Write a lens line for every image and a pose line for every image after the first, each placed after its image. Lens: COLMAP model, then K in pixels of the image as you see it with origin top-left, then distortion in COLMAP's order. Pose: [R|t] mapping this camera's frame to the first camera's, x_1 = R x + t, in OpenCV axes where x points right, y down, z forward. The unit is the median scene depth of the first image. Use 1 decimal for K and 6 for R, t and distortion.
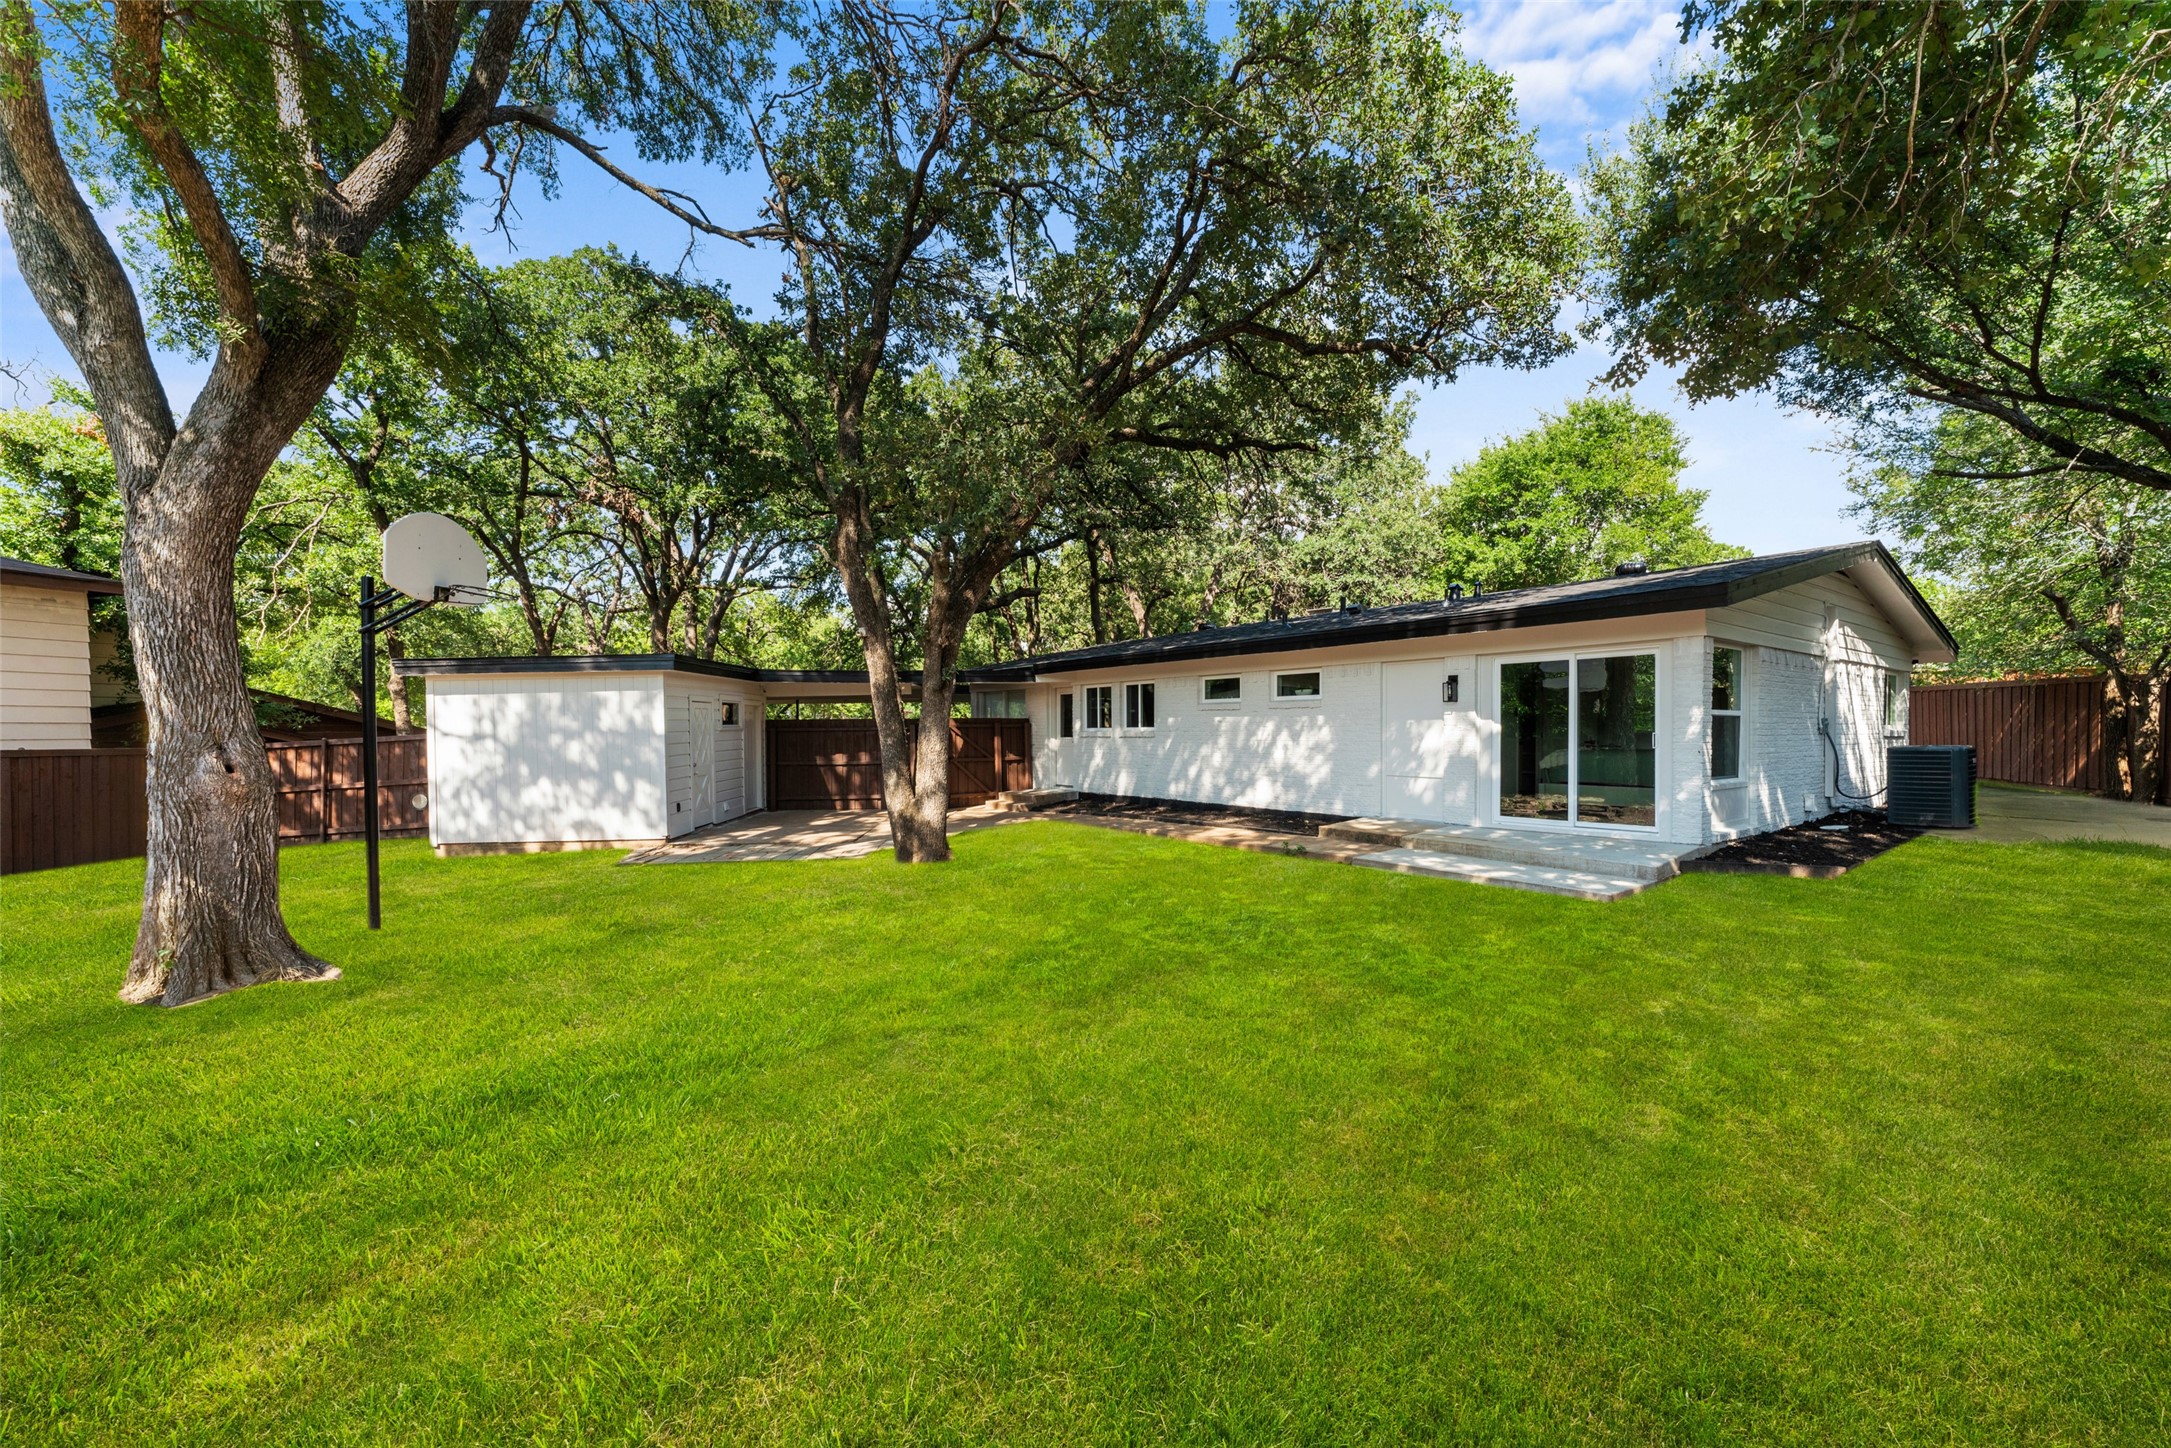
lens RADIAL K [[867.1, 0, 1067.5], [0, 867.1, 731.6], [0, 0, 1]] dist [-0.001083, -0.000213]
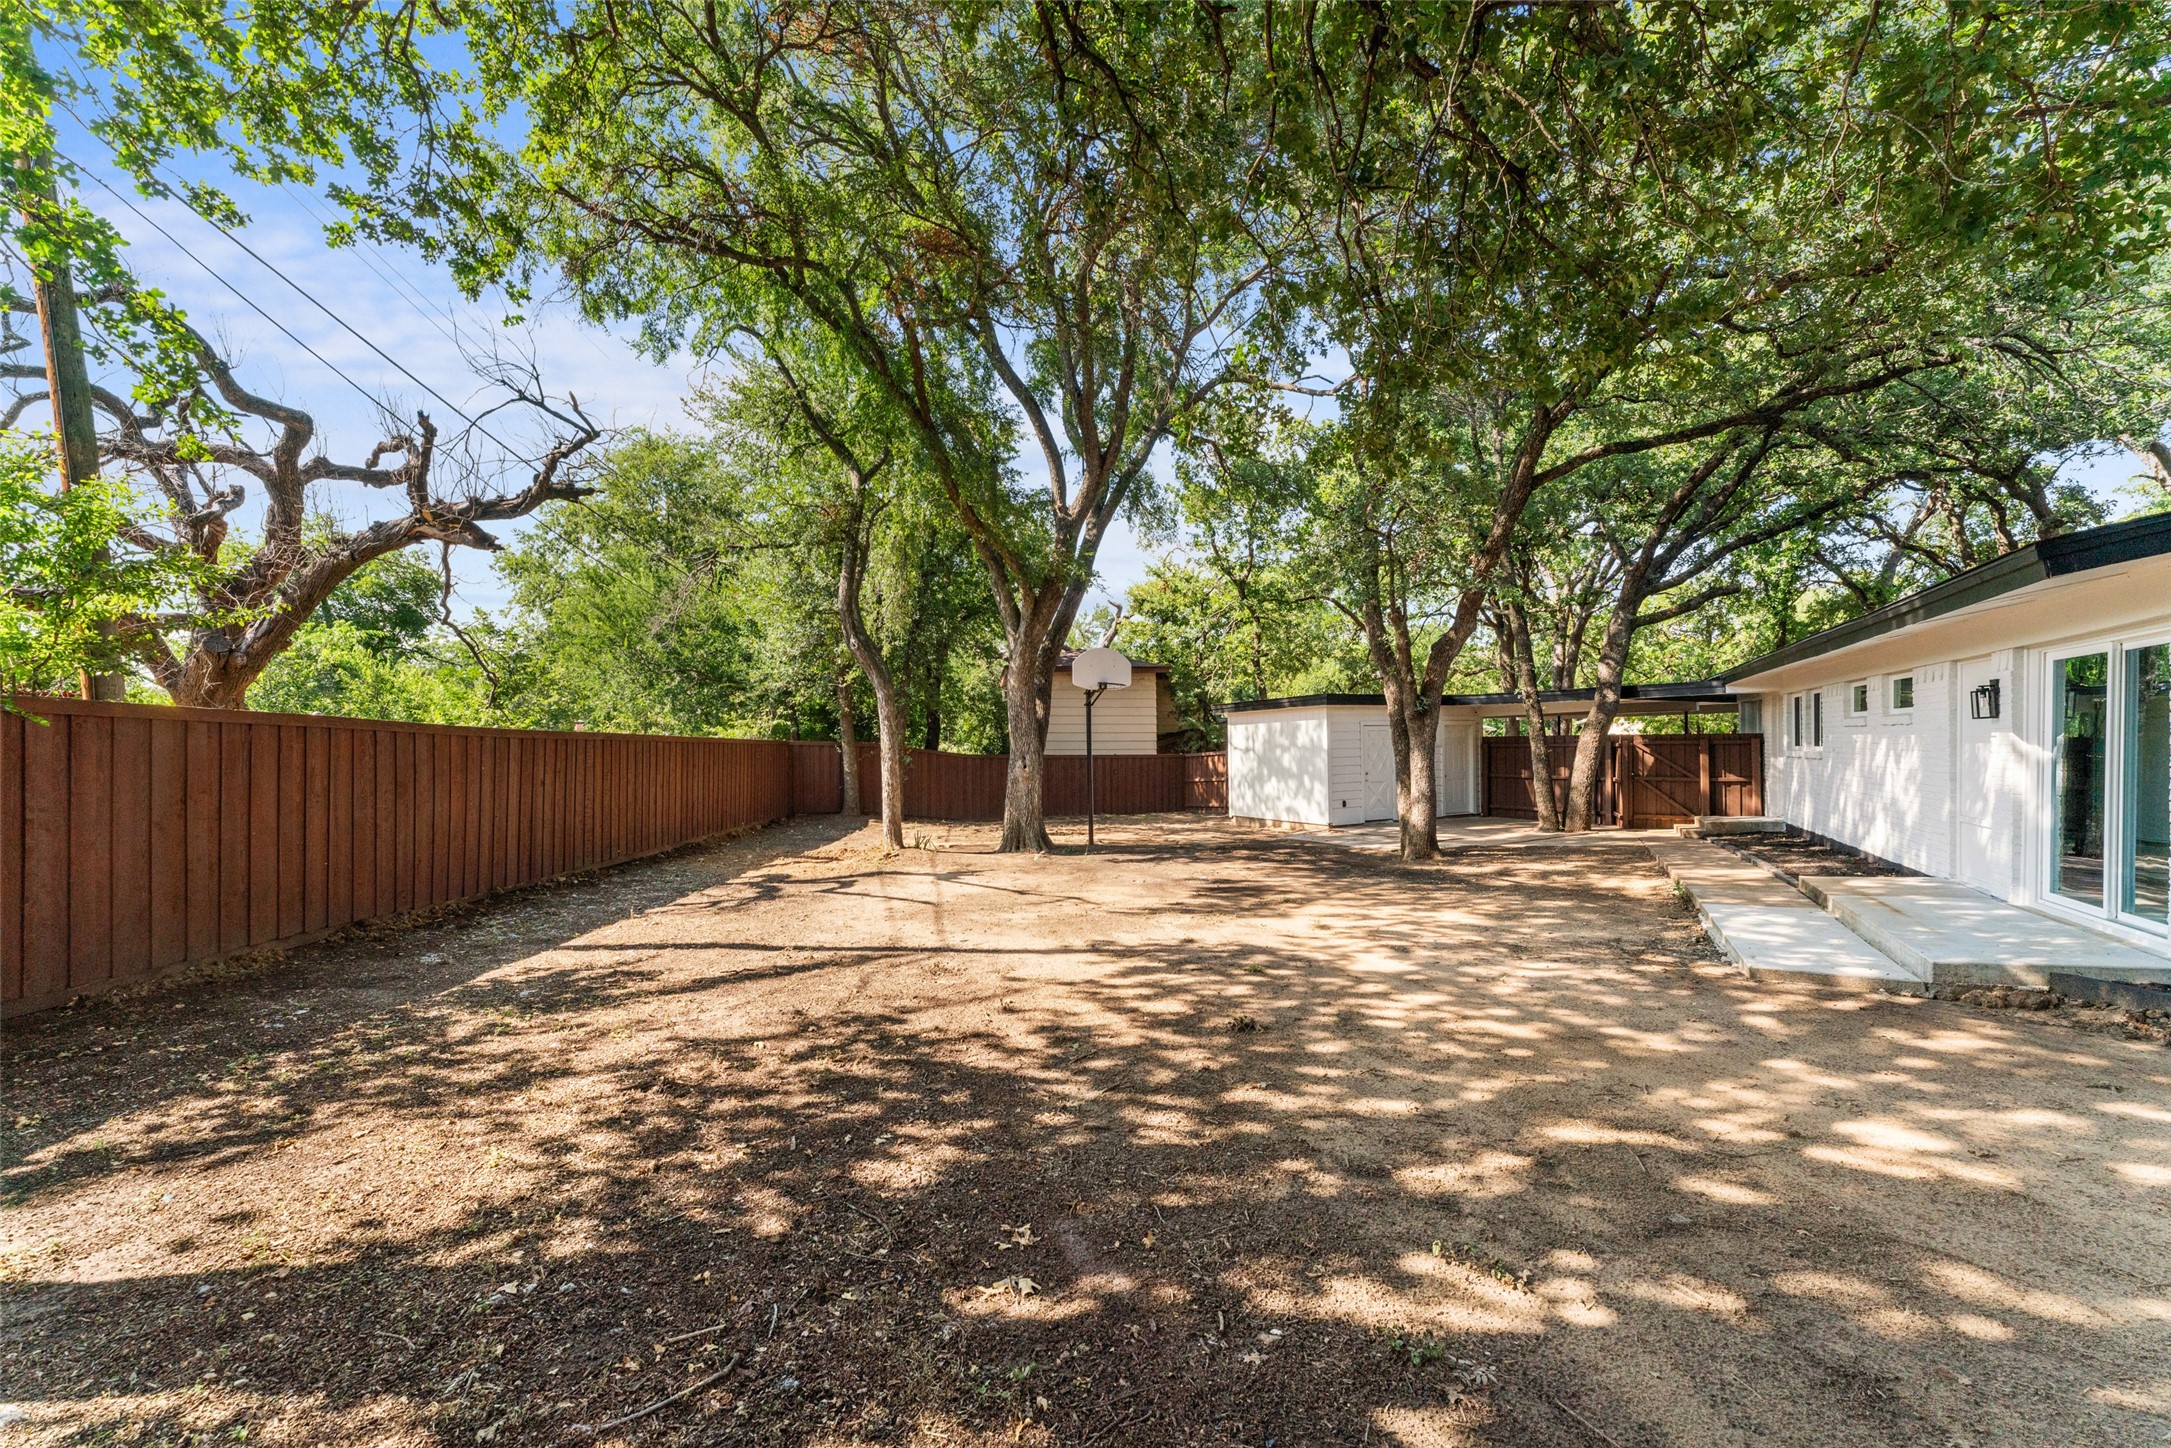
lens RADIAL K [[867.1, 0, 1067.5], [0, 867.1, 731.6], [0, 0, 1]] dist [-0.001083, -0.000213]
pose [[0.381477, -0.009993, -0.924324, 0.691360], [0.006458, 0.999946, -0.008145, -0.018148], [0.924356, -0.002862, 0.381521, 0.066592]]
